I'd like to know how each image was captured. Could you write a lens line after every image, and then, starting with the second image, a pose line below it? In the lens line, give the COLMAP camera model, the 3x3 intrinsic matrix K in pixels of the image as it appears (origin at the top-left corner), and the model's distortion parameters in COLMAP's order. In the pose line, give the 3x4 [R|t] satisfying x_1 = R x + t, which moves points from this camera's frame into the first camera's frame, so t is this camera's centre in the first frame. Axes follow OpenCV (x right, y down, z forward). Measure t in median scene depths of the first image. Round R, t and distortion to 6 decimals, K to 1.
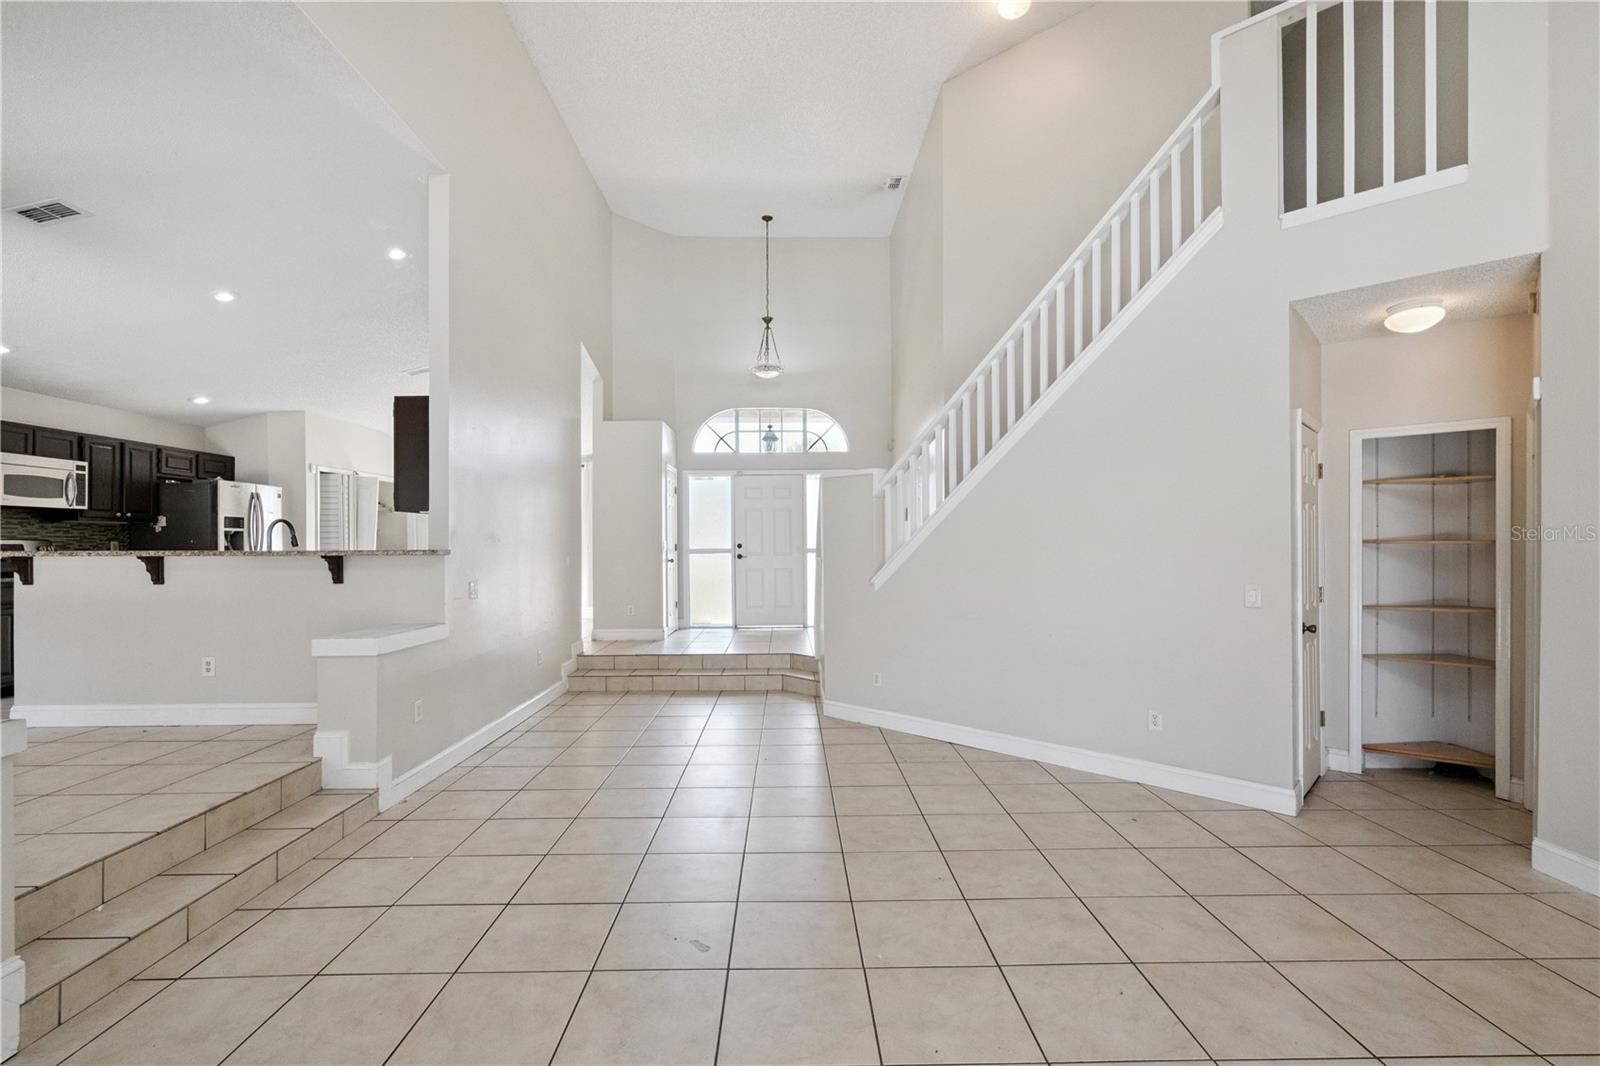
lens RADIAL K [[722.1, 0, 794.9], [0, 722.1, 538.0], [0, 0, 1]] dist [-0.000616, 0.001184]
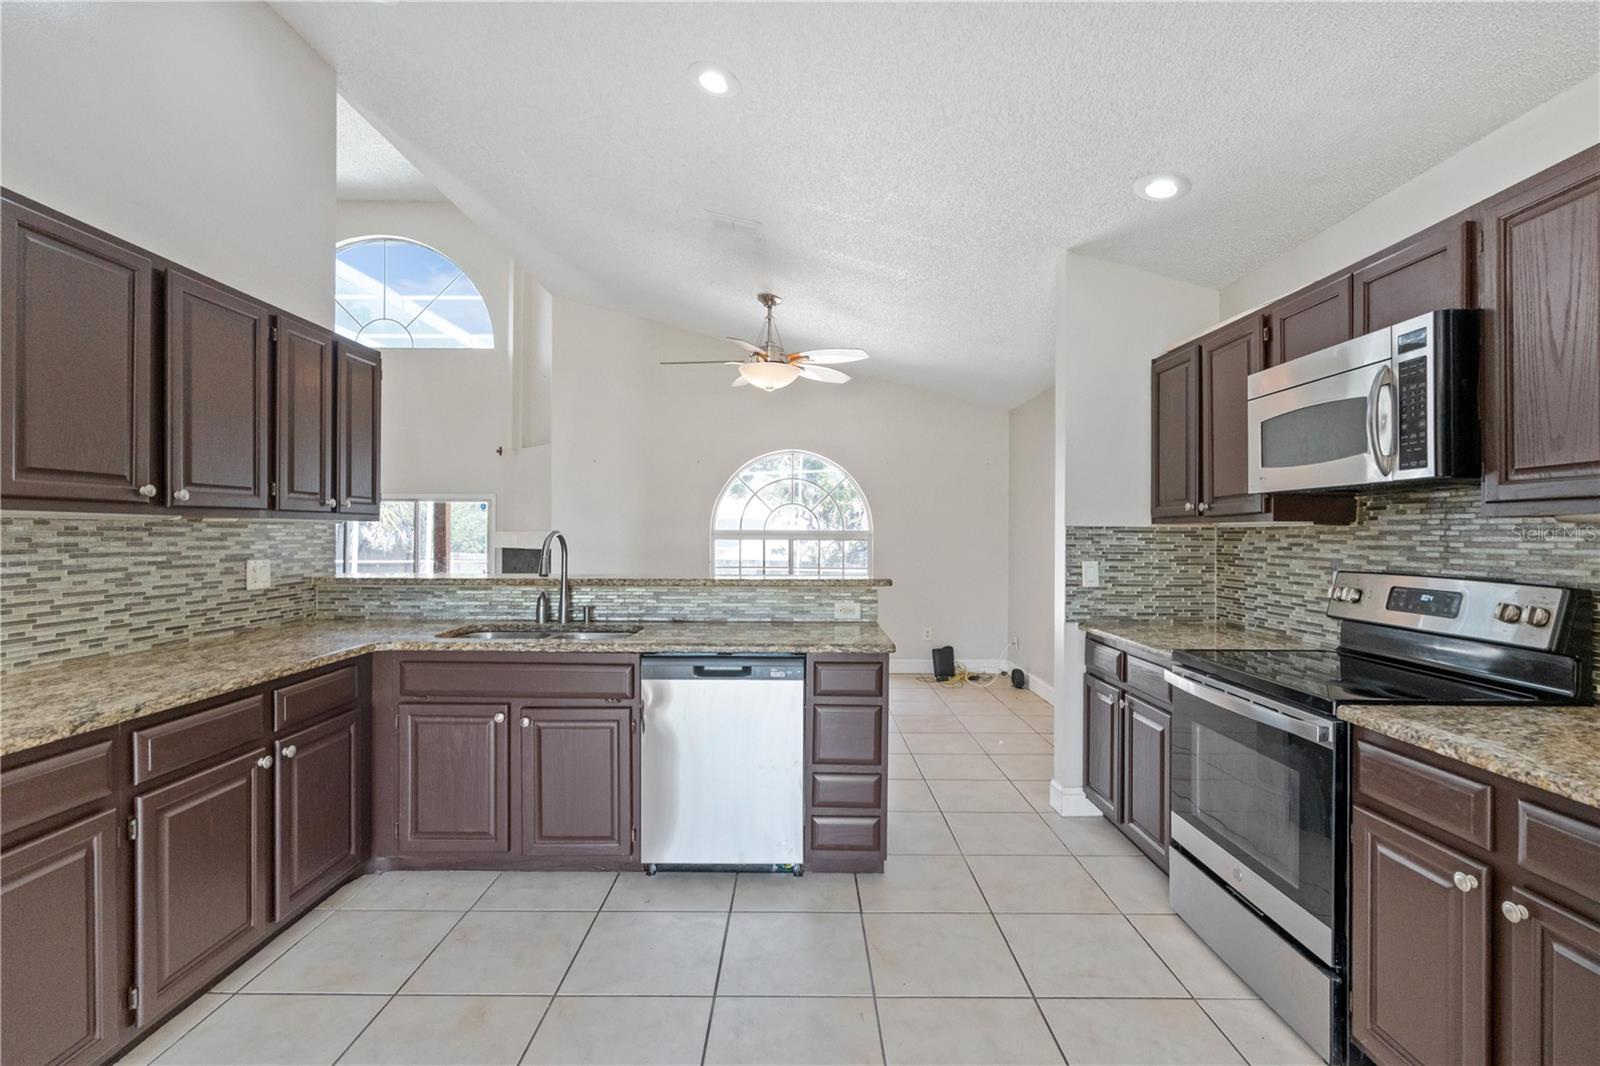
lens RADIAL K [[698.3, 0, 800.0], [0, 698.3, 533.0], [0, 0, 1]] dist [-0.001005, -0.000150]
pose [[-0.999956, -0.000157, 0.009372, -0.649691], [-0.000231, 0.999968, -0.007938, -0.013990], [-0.009371, -0.007940, -0.999925, 1.130453]]
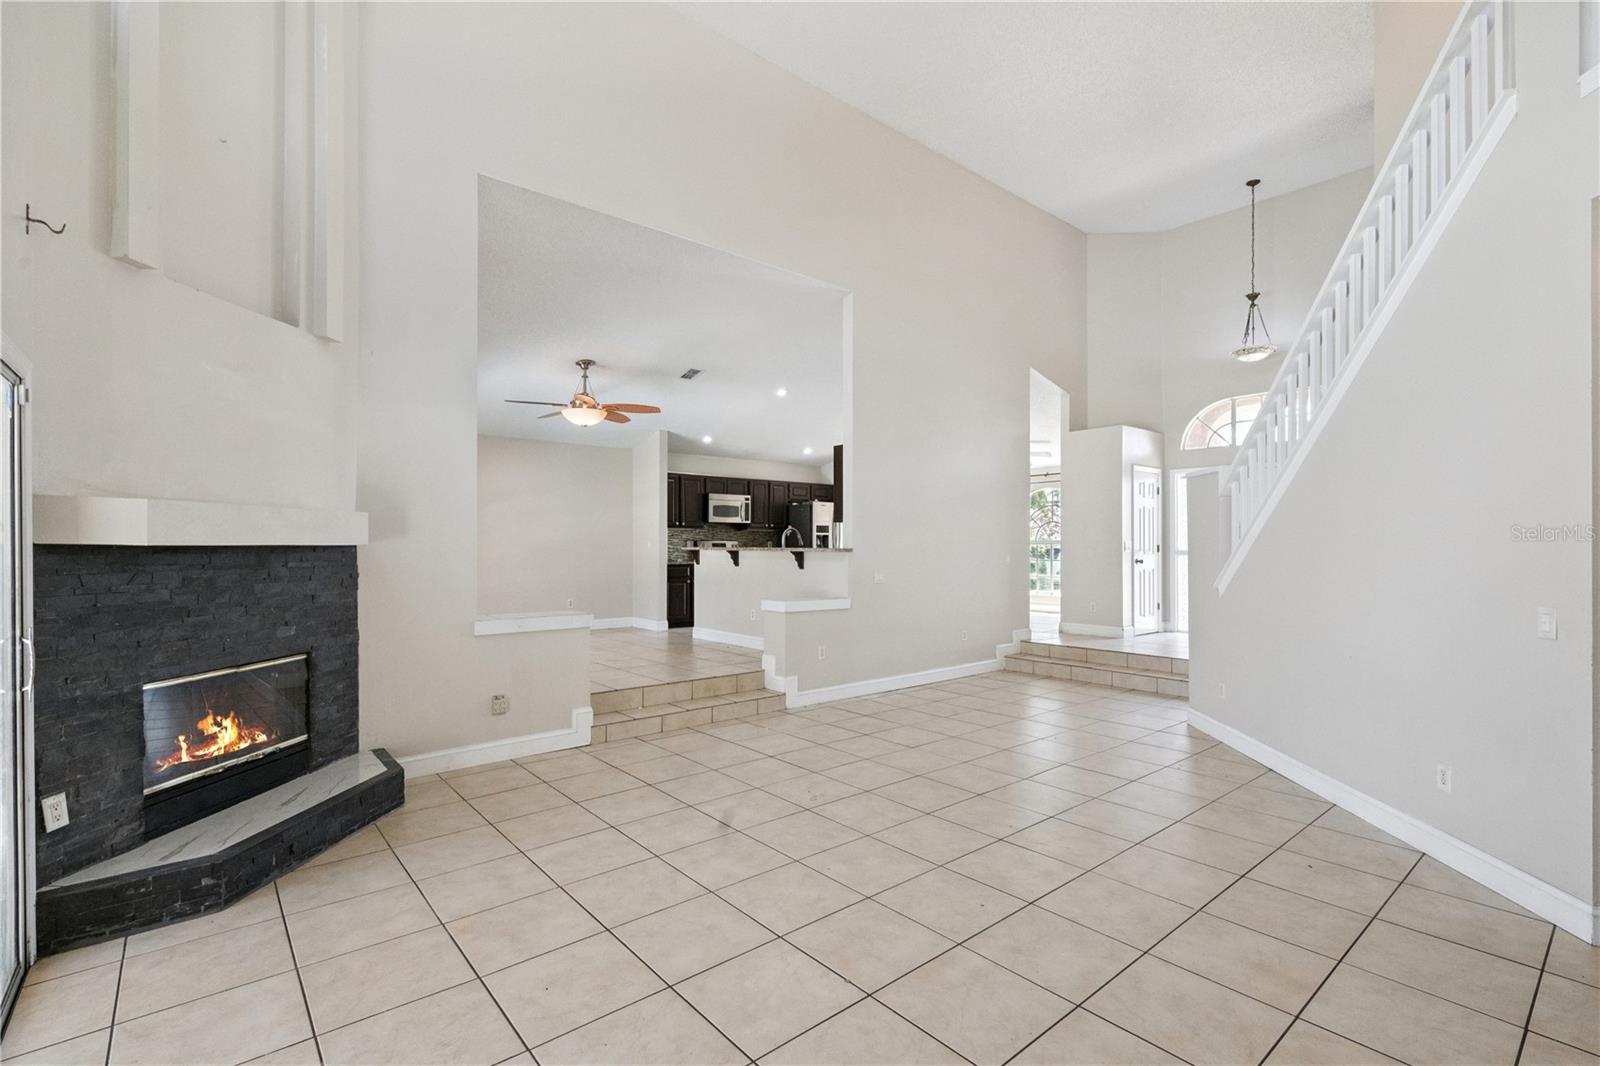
lens RADIAL K [[728.0, 0, 801.6], [0, 728.0, 543.2], [0, 0, 1]] dist [-0.000790, 0.000215]
pose [[0.637693, 0.004019, -0.770280, 0.389640], [0.002239, 0.999972, 0.007071, -0.003025], [0.770288, -0.006233, 0.637666, -0.014140]]
